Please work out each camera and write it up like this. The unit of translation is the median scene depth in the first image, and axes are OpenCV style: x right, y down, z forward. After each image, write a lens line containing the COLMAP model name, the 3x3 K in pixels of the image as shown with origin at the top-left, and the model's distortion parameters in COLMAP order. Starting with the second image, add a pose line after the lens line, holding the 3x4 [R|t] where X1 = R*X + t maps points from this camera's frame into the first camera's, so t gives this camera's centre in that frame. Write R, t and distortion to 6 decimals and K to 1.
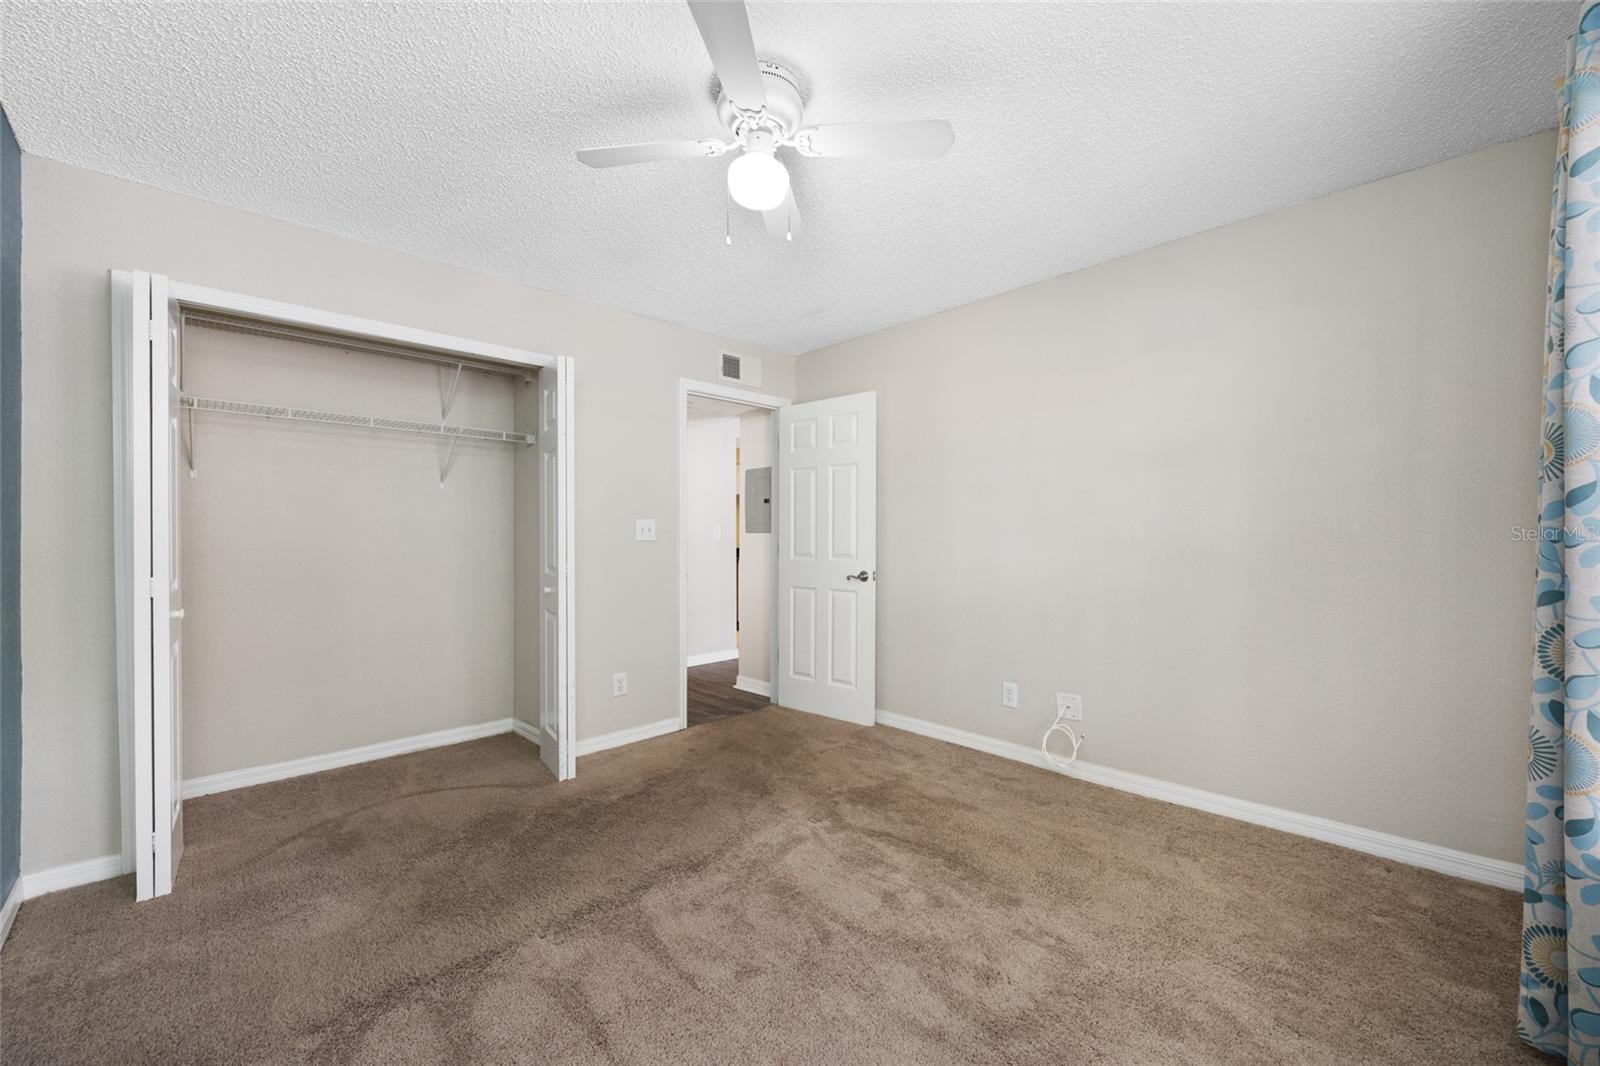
lens RADIAL K [[633.9, 0, 798.4], [0, 633.9, 535.0], [0, 0, 1]] dist [-0.000106, -0.000062]
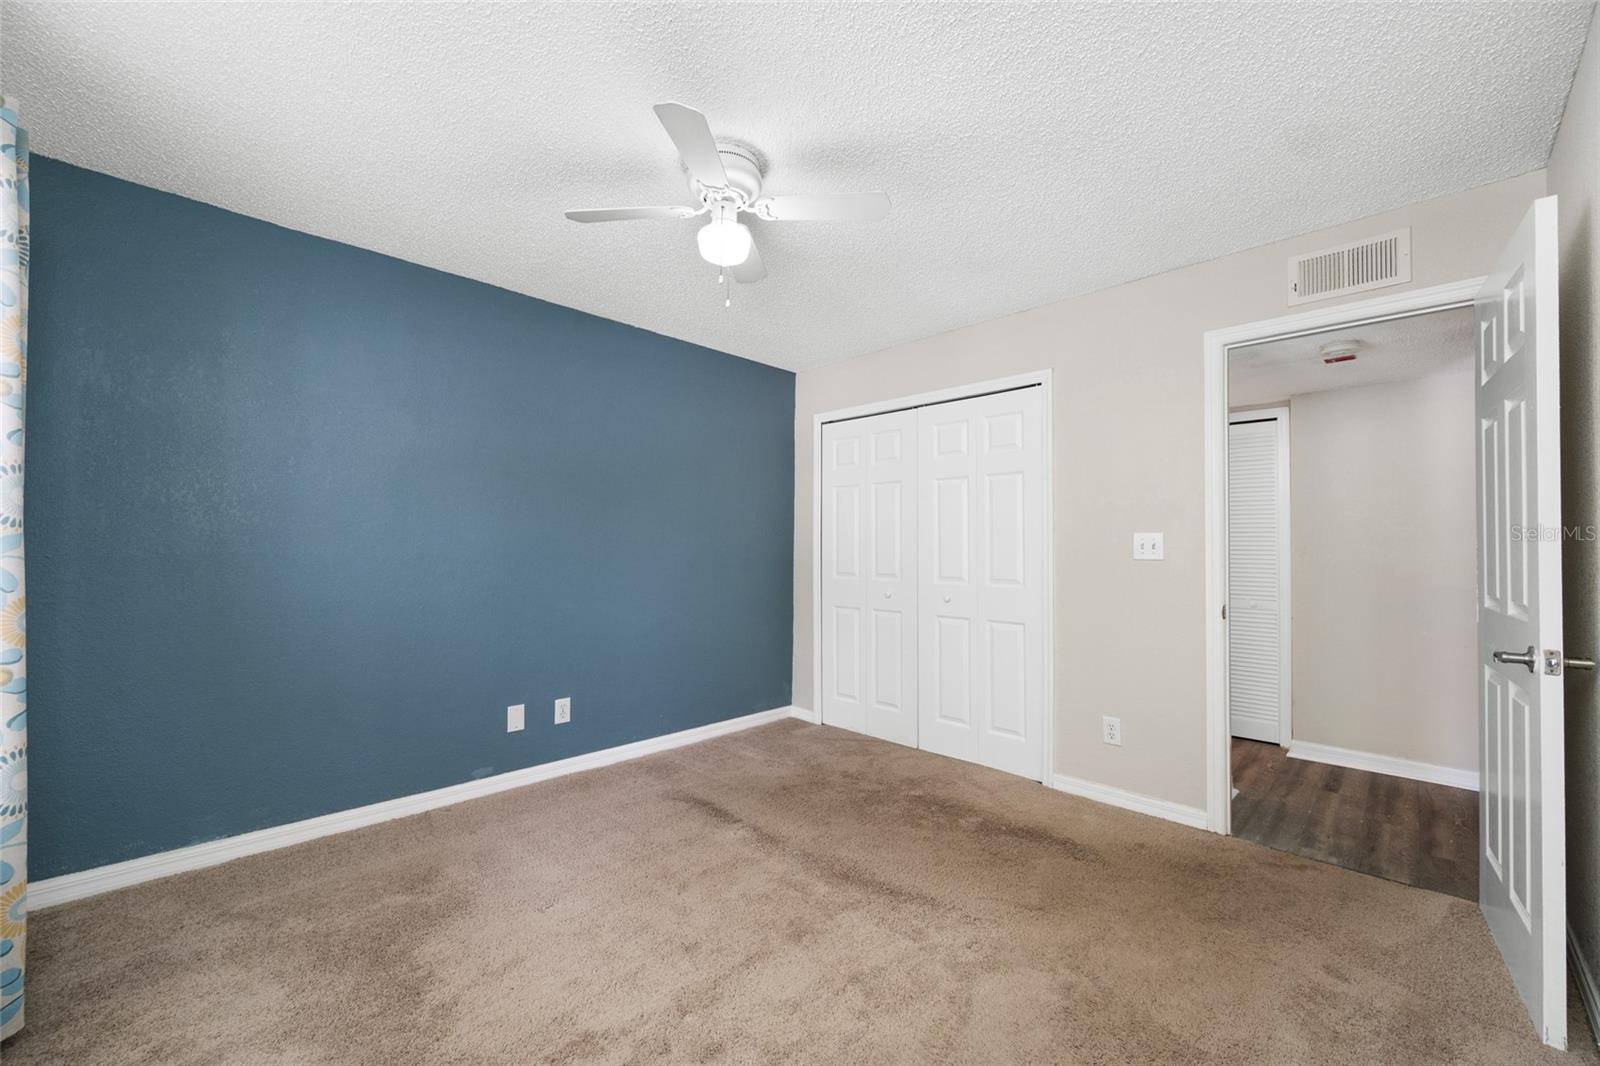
lens RADIAL K [[633.9, 0, 798.4], [0, 633.9, 535.0], [0, 0, 1]] dist [-0.000106, -0.000062]
pose [[0.028299, -0.008057, -0.999567, 0.542718], [-0.007176, 0.999940, -0.008263, -0.012155], [0.999574, 0.007407, 0.028240, 0.559664]]
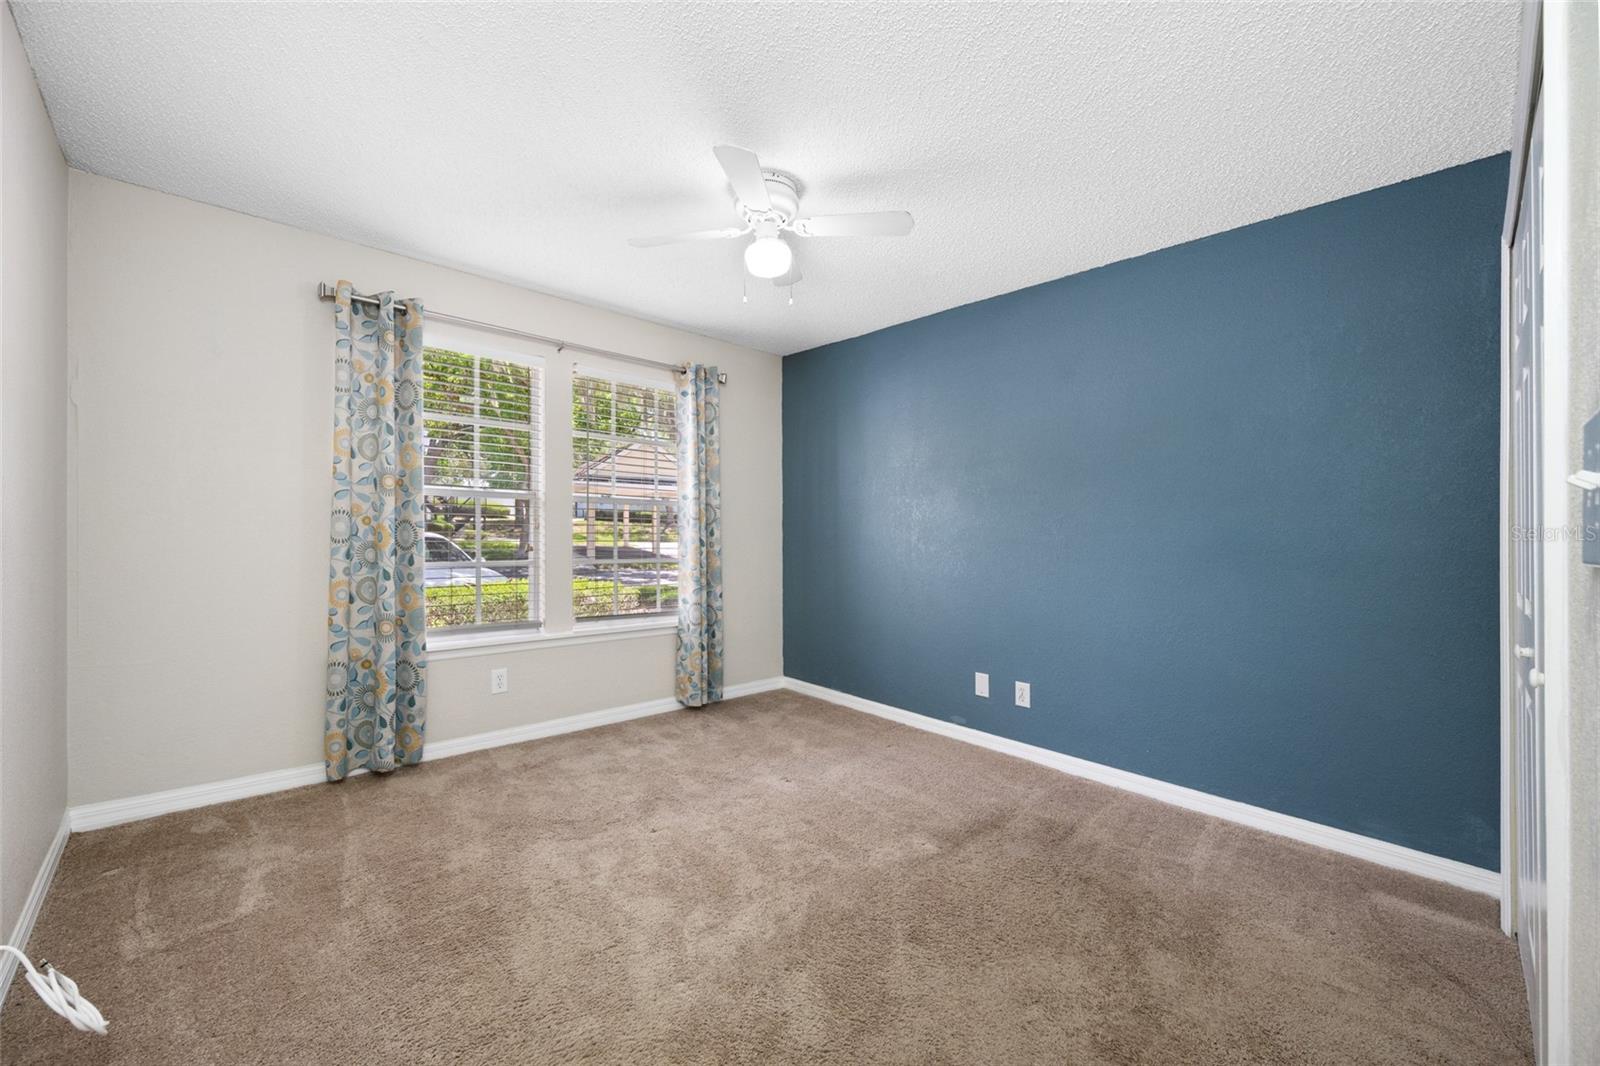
lens RADIAL K [[633.9, 0, 798.4], [0, 633.9, 535.0], [0, 0, 1]] dist [-0.000106, -0.000062]
pose [[-0.999924, -0.011160, 0.005311, -0.067362], [-0.011137, 0.999928, 0.004466, 0.005499], [-0.005360, 0.004407, -0.999976, 1.171127]]
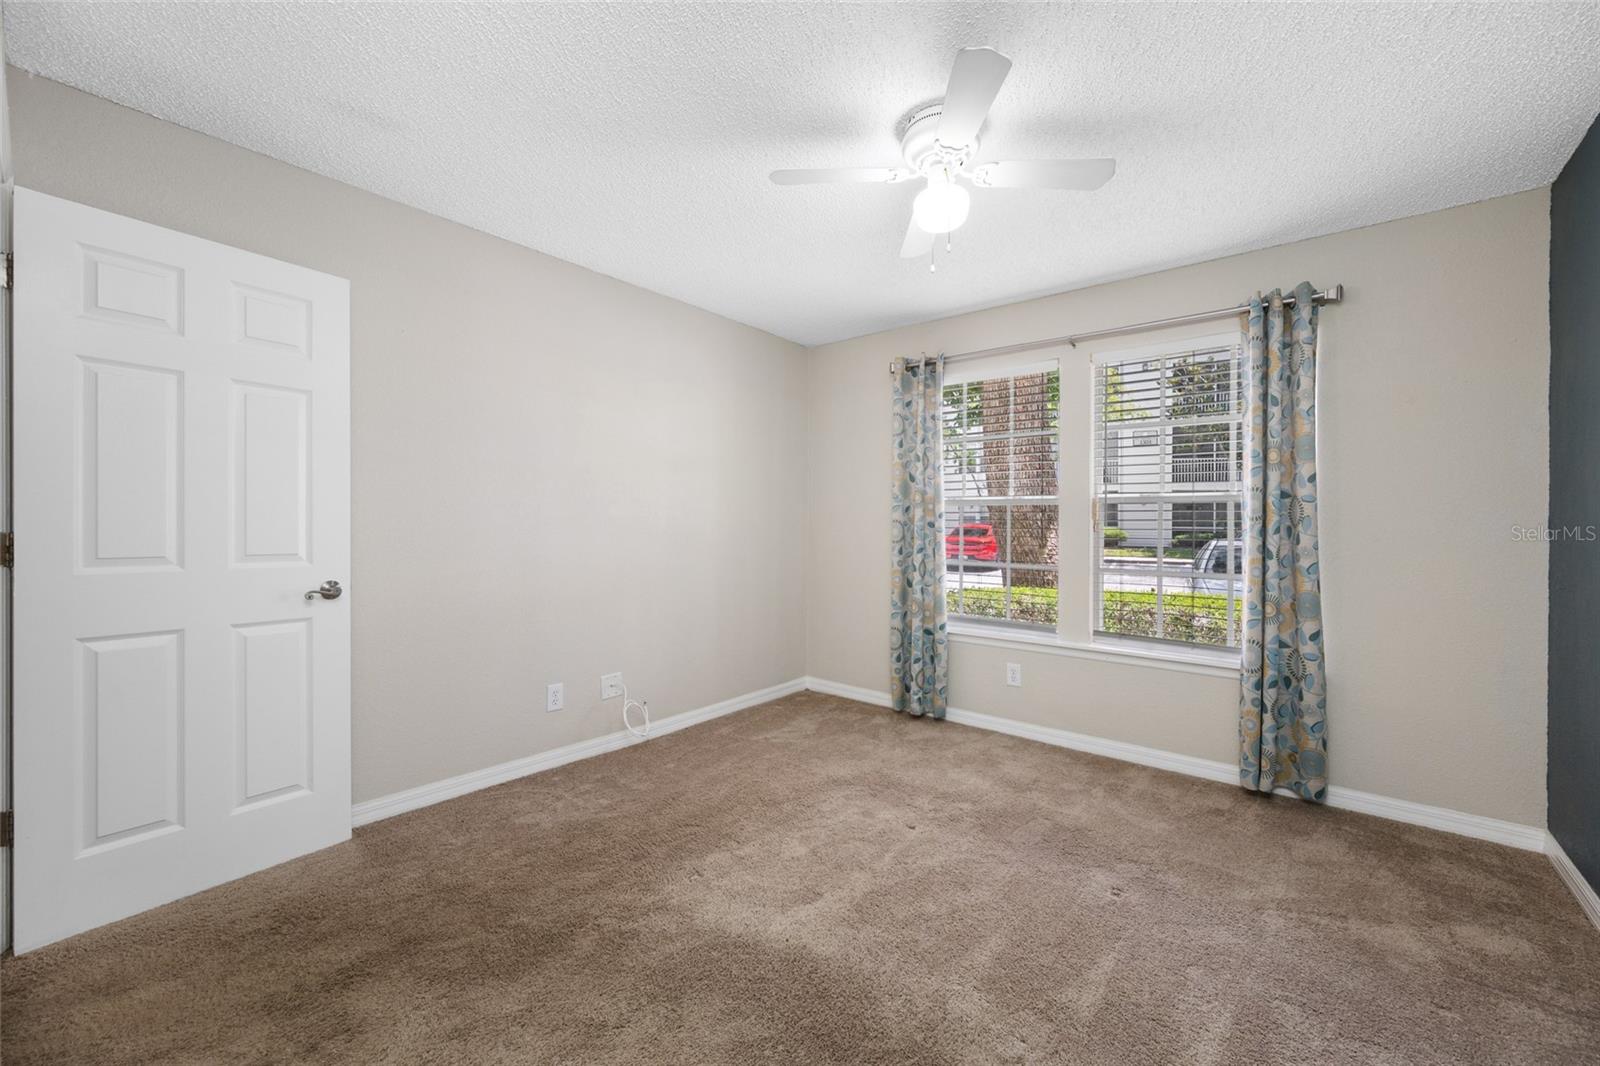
lens RADIAL K [[633.9, 0, 798.4], [0, 633.9, 535.0], [0, 0, 1]] dist [-0.000106, -0.000062]
pose [[-0.124660, -0.006470, 0.992178, -0.576414], [-0.009782, 0.999938, 0.005292, 0.006610], [-0.992151, -0.009046, -0.124715, 0.705914]]
